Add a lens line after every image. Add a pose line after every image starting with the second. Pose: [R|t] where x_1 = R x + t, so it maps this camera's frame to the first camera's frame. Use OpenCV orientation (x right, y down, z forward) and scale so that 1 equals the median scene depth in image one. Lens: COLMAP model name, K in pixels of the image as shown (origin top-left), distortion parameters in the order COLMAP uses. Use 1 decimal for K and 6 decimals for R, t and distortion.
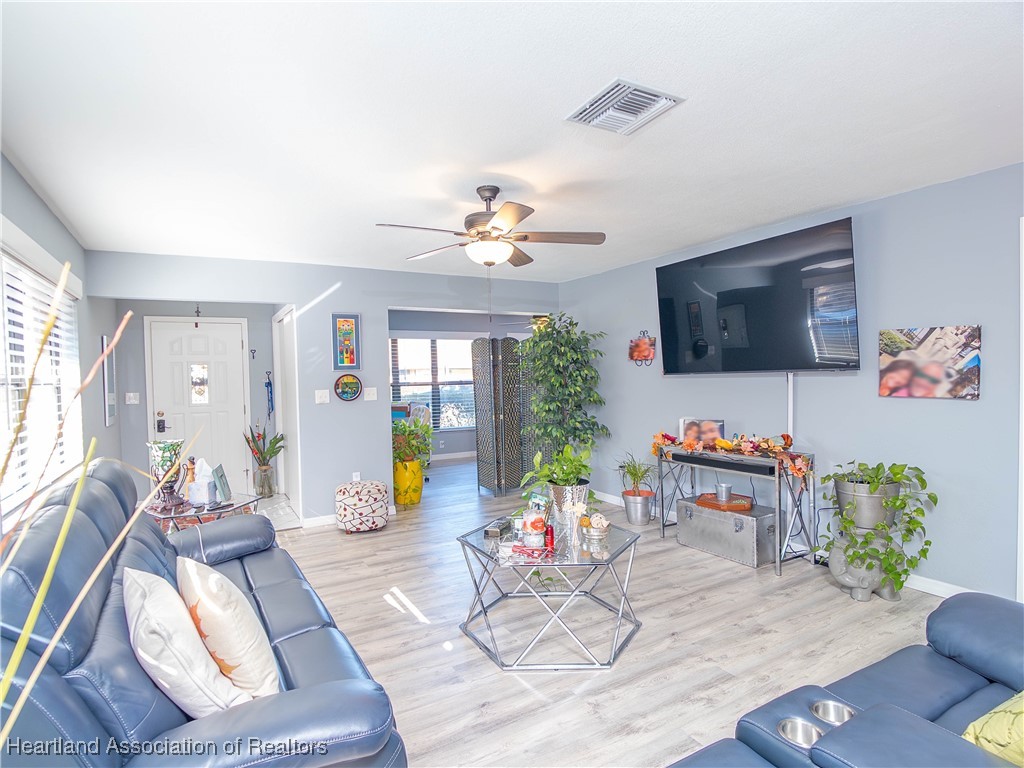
lens RADIAL K [[526.7, 0, 506.6], [0, 526.7, 388.7], [0, 0, 1]] dist [-0.001658, -0.000719]
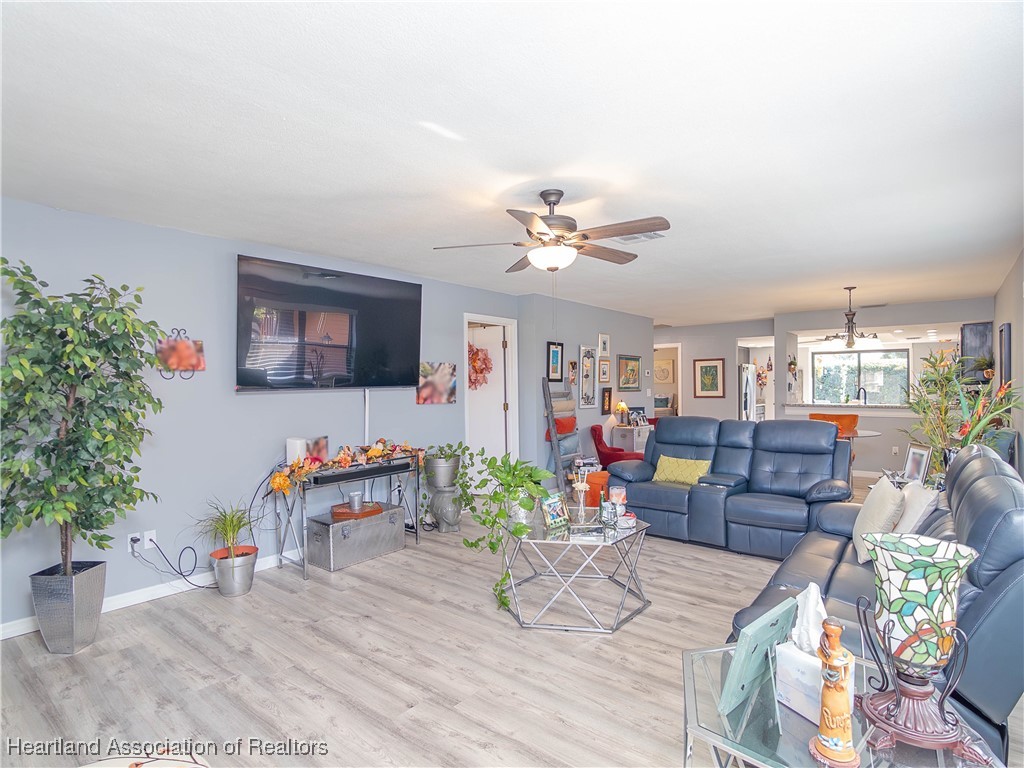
lens RADIAL K [[546.0, 0, 495.3], [0, 546.0, 388.5], [0, 0, 1]] dist [-0.001130, -0.000306]
pose [[-0.333548, 0.017788, 0.942565, -0.924053], [0.042687, 0.999081, -0.003749, -0.016773], [-0.941766, 0.038985, -0.334001, 1.411525]]
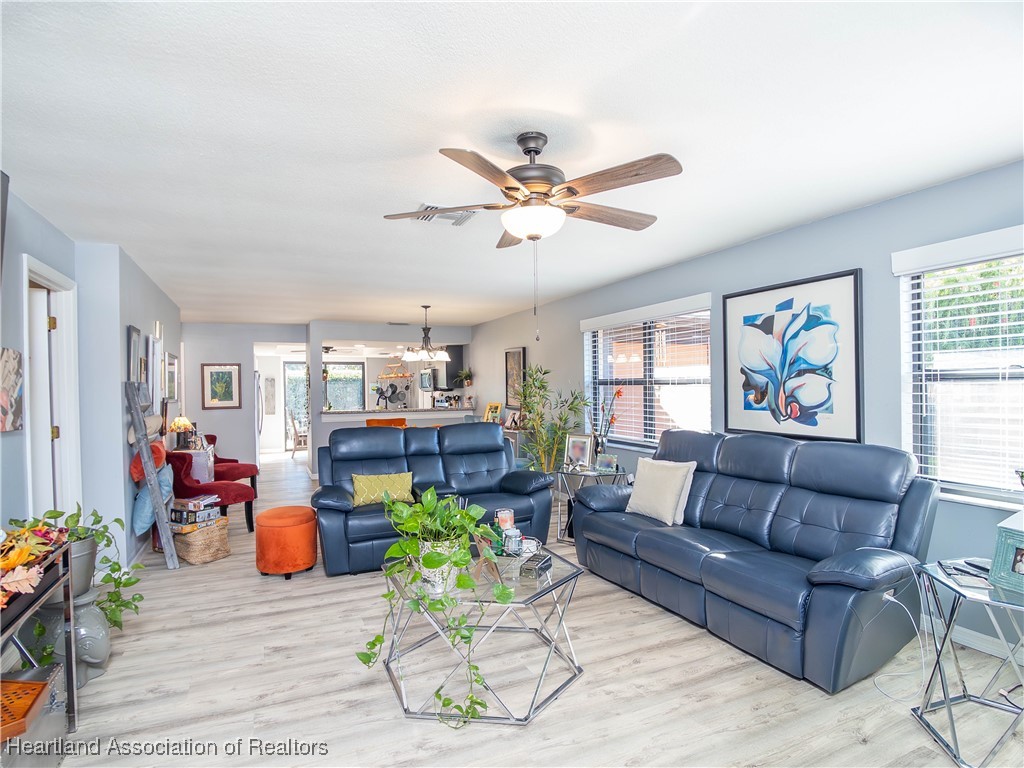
lens RADIAL K [[549.7, 0, 502.2], [0, 549.7, 386.2], [0, 0, 1]] dist [-0.015443, -0.000665]
pose [[-0.993896, 0.035497, 0.104455, -0.061189], [0.038116, 0.999005, 0.023176, -0.044018], [-0.103528, 0.027016, -0.994260, 1.747049]]
